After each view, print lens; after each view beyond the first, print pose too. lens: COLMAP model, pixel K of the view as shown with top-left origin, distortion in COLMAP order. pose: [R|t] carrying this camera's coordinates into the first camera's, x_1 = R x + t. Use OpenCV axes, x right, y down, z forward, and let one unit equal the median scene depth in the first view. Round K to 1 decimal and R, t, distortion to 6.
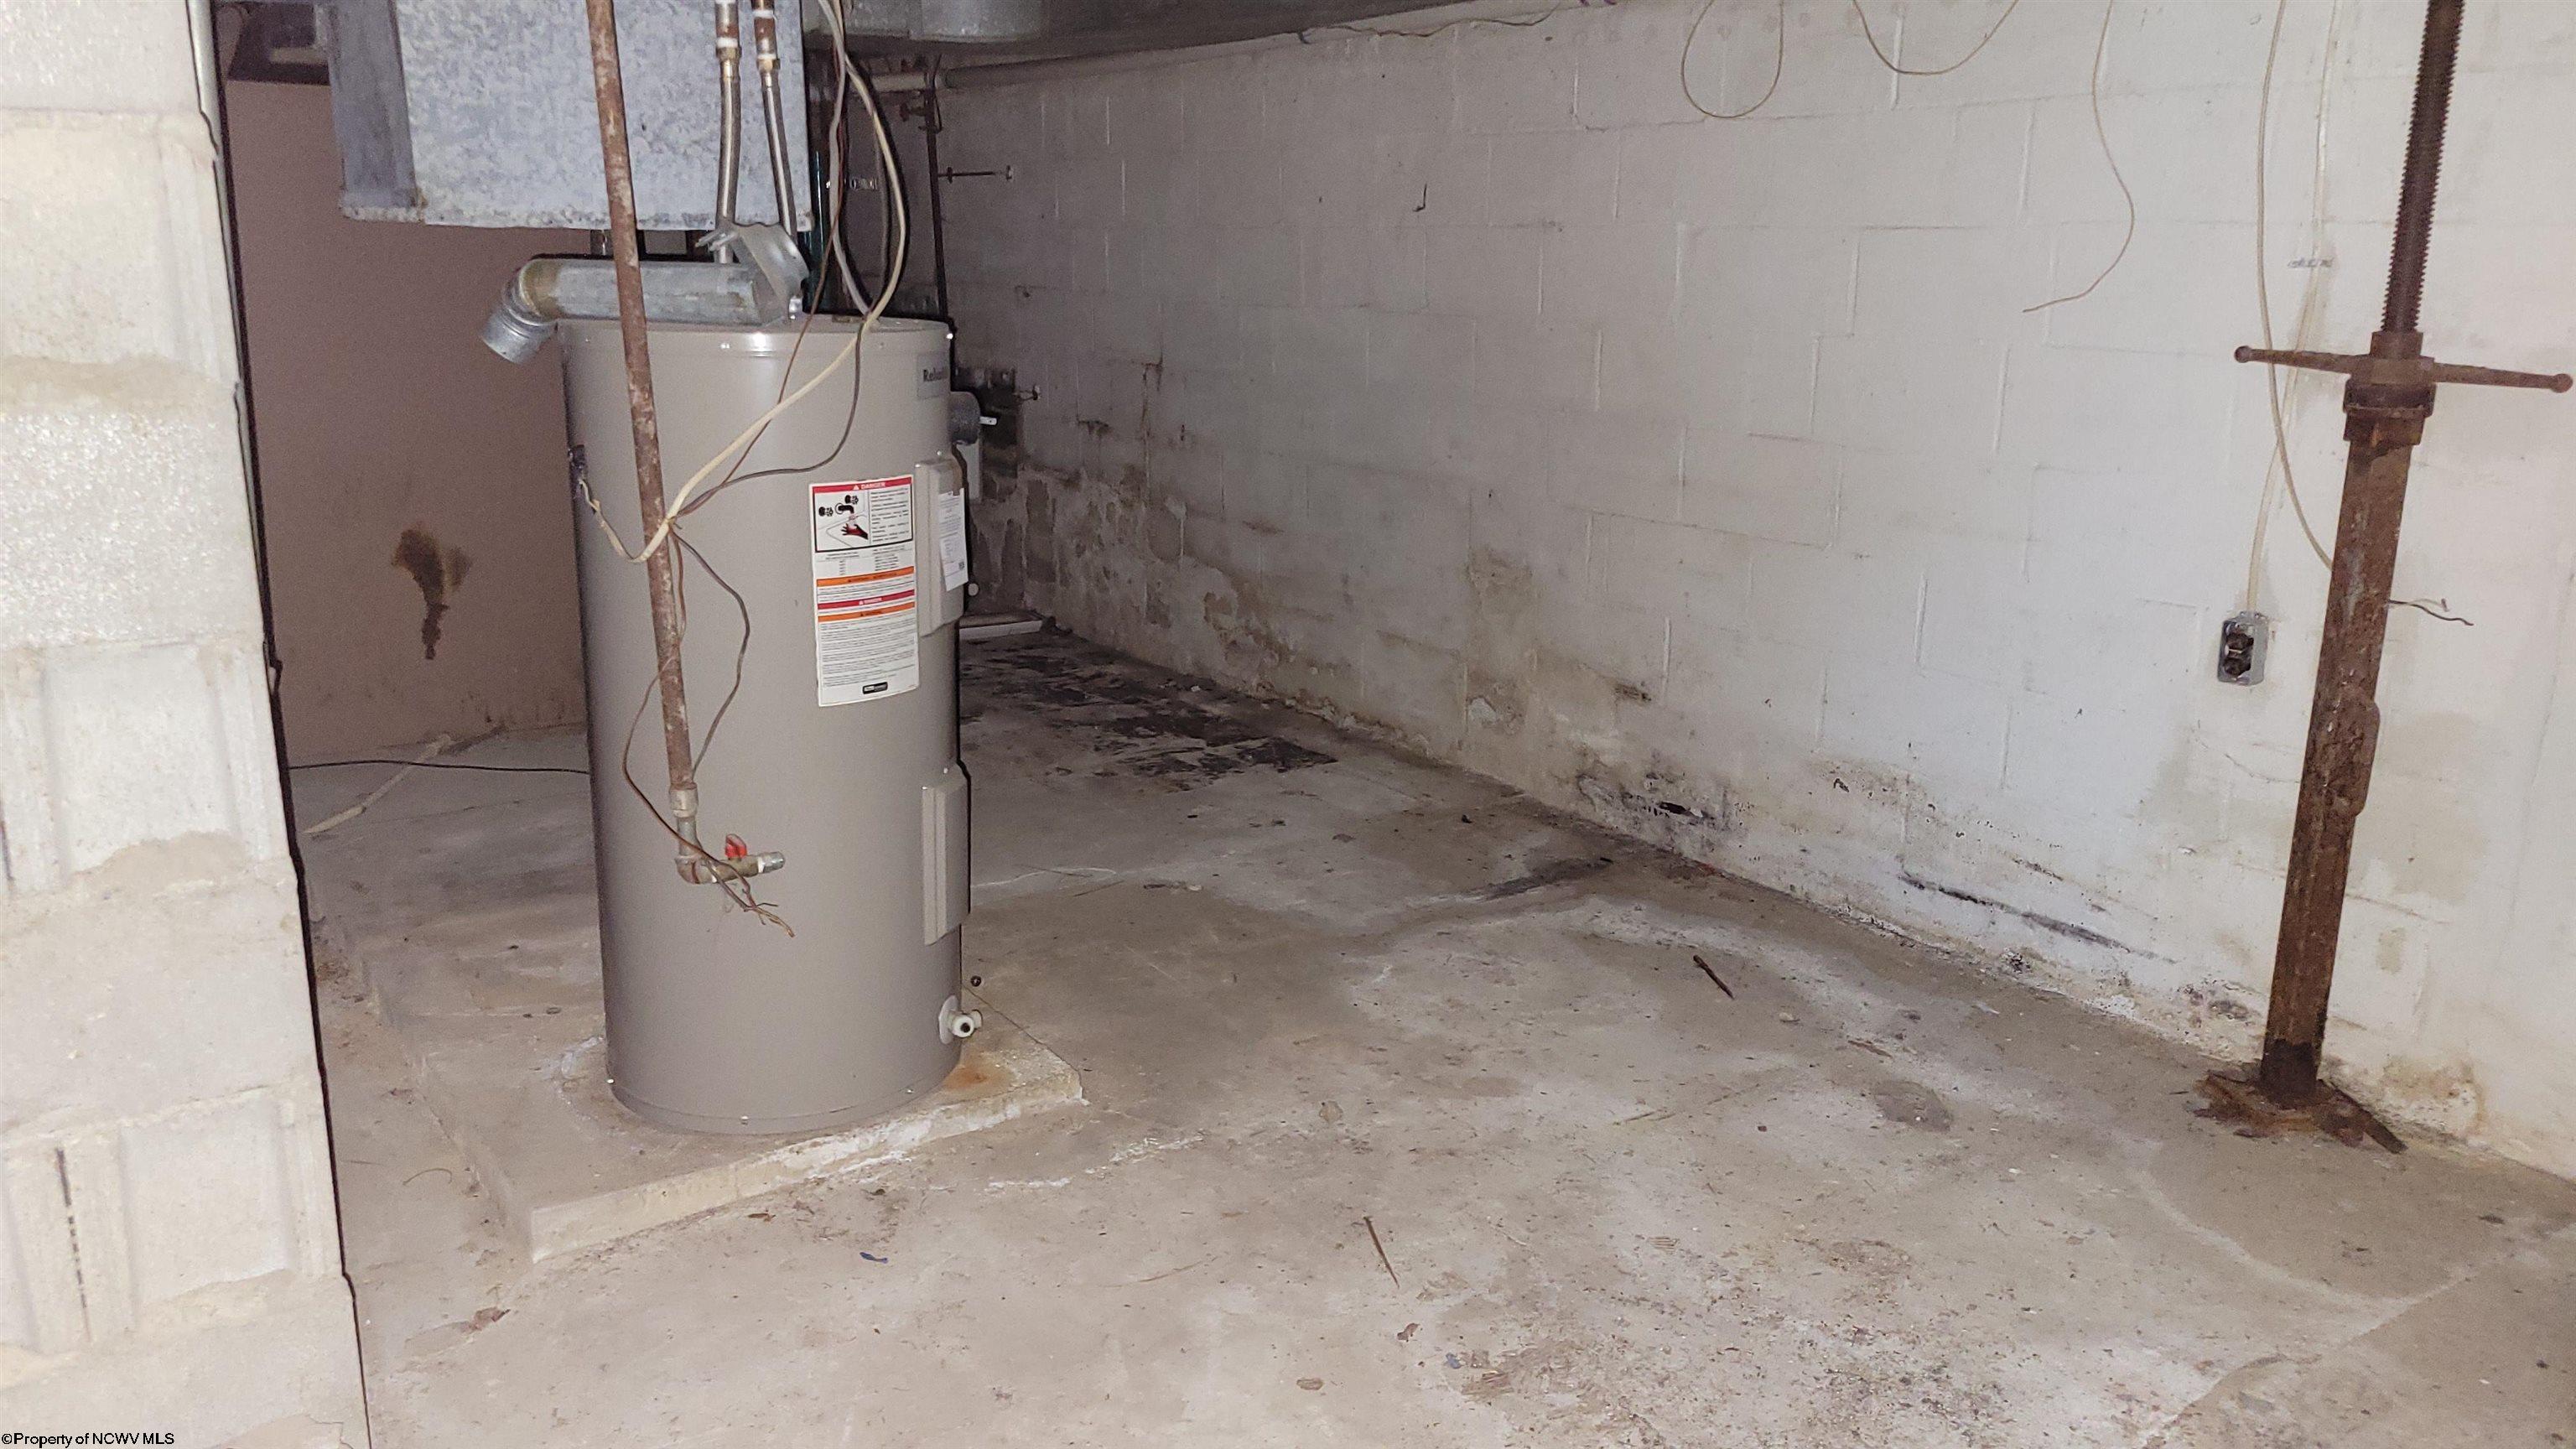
lens RADIAL K [[1864.5, 0, 1258.8], [0, 1864.5, 715.9], [0, 0, 1]] dist [0.010136, 0.007966]
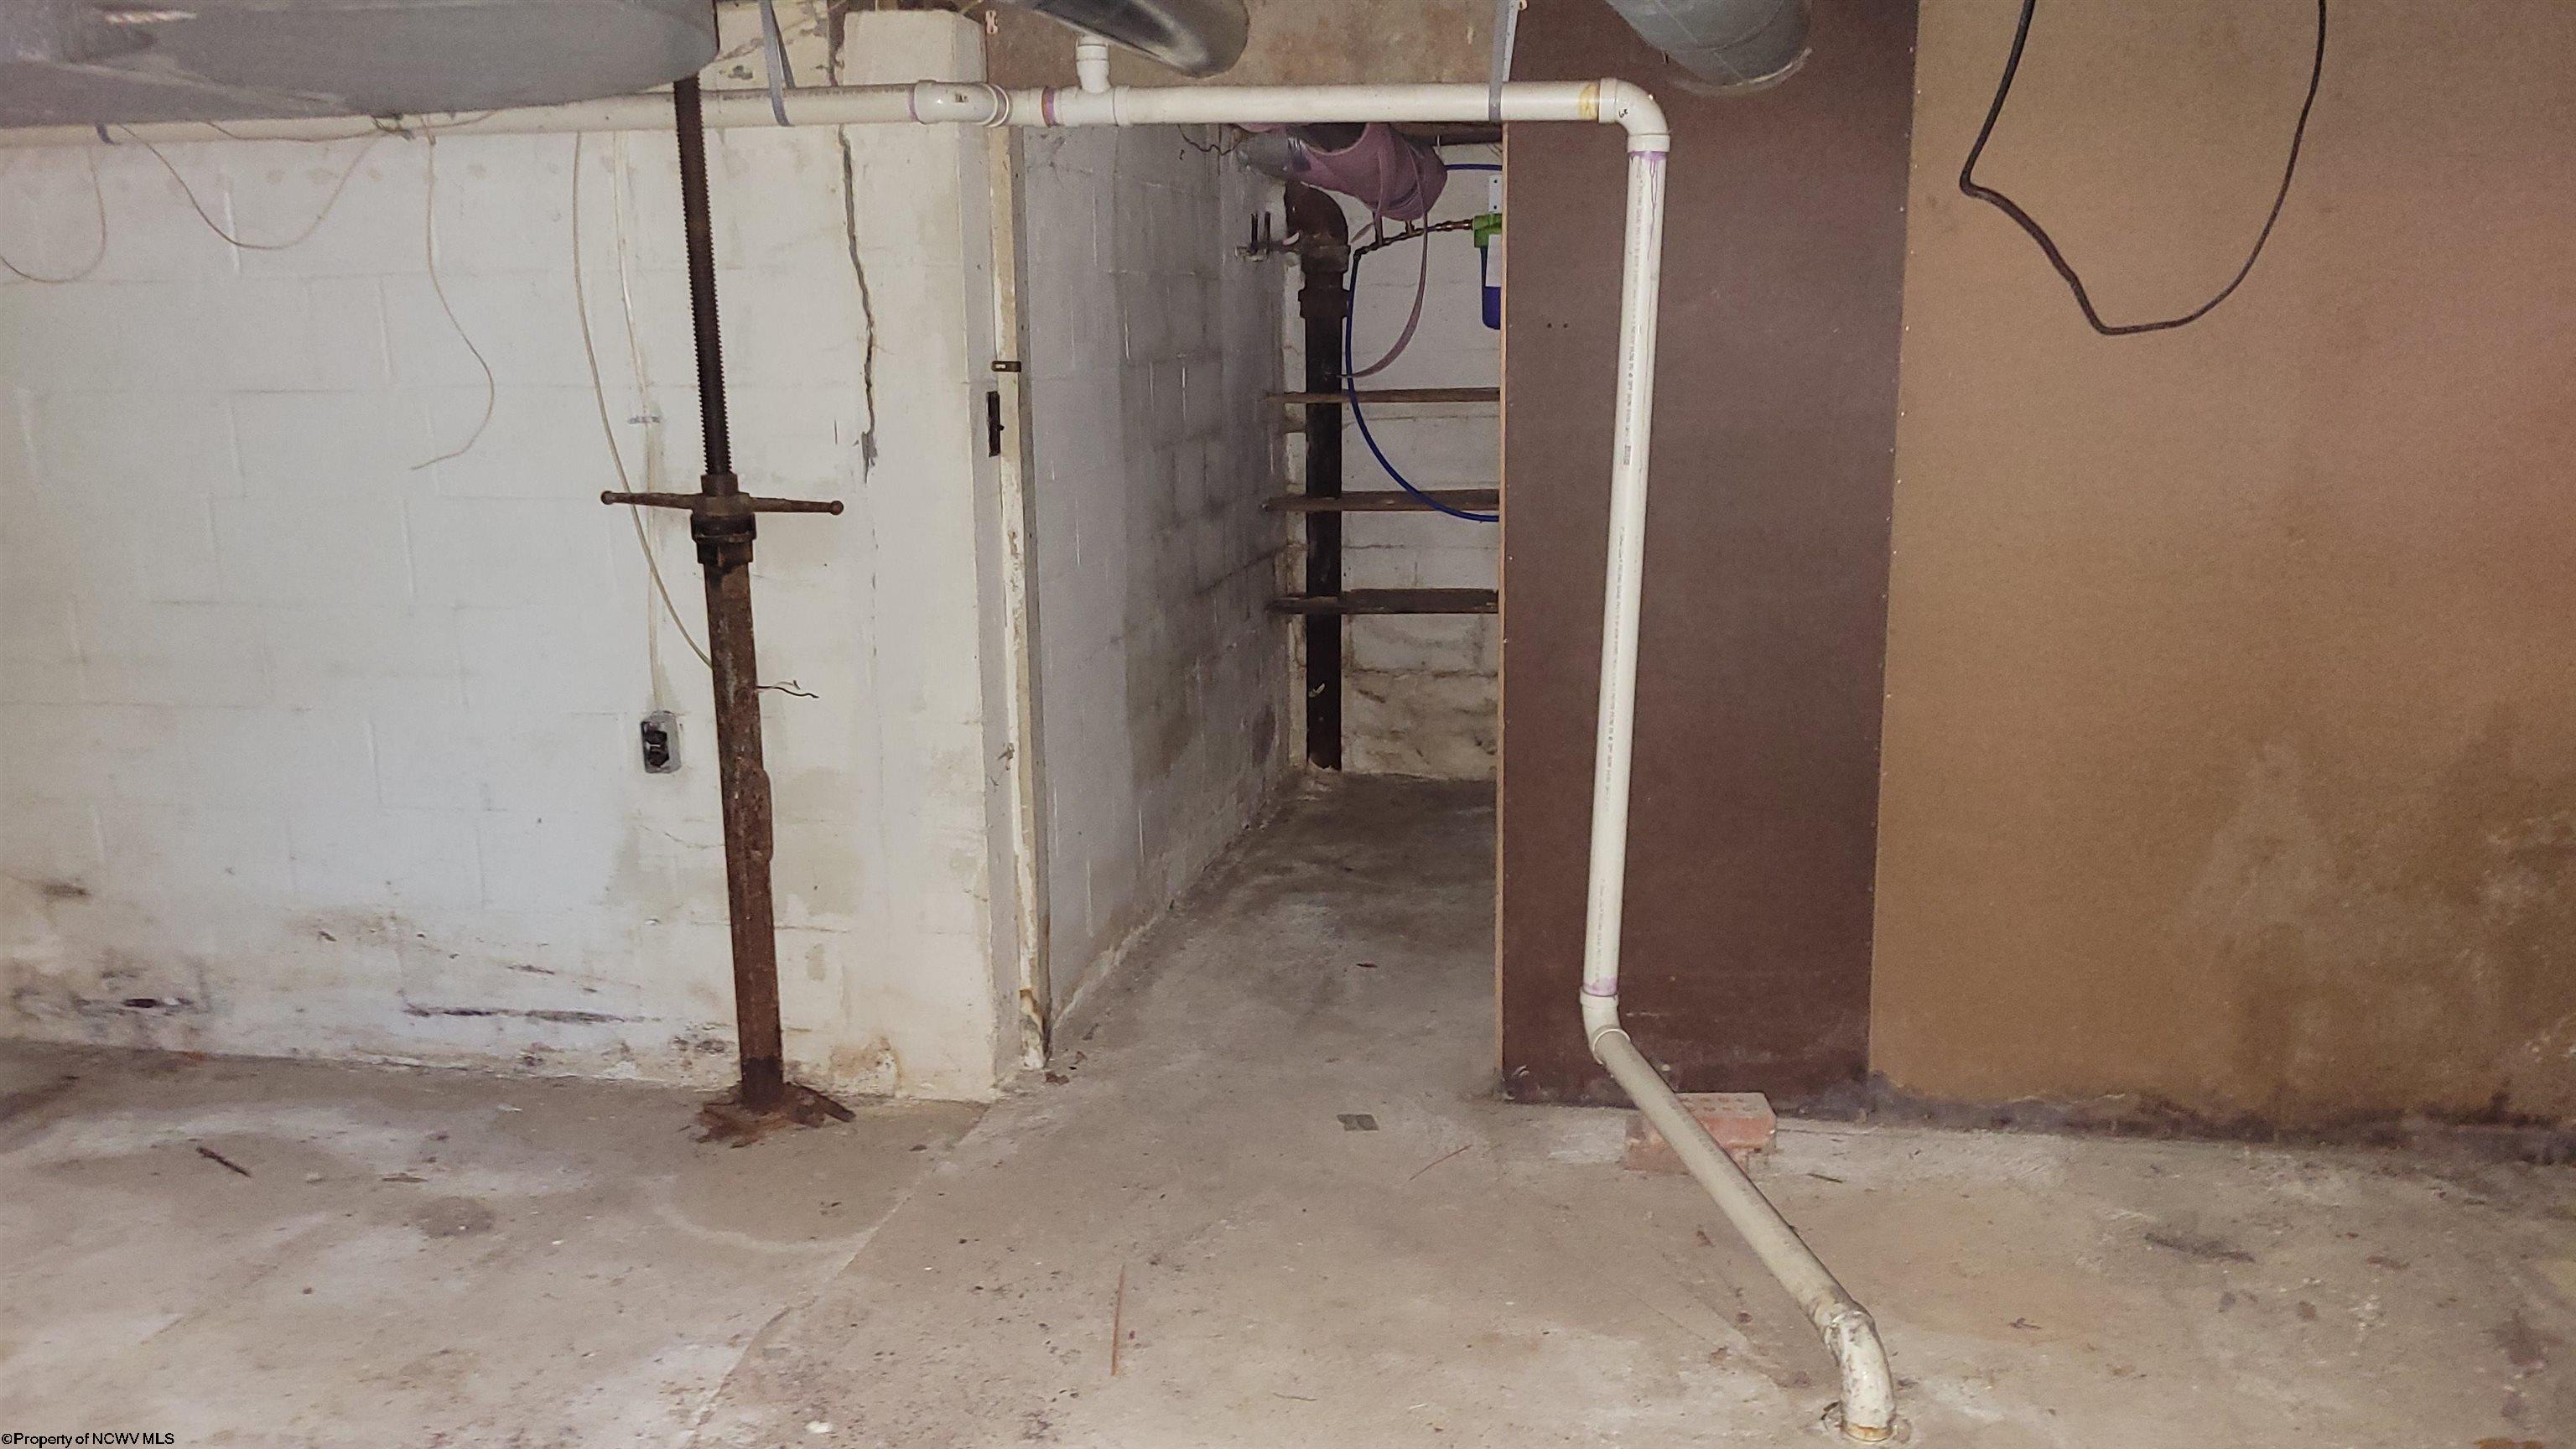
lens RADIAL K [[1864.5, 0, 1258.8], [0, 1864.5, 715.9], [0, 0, 1]] dist [0.010136, 0.007966]
pose [[0.700991, -0.151371, 0.696921, -0.024656], [0.192538, 0.981097, 0.019432, -0.002904], [-0.686688, 0.120562, 0.716885, -0.101762]]
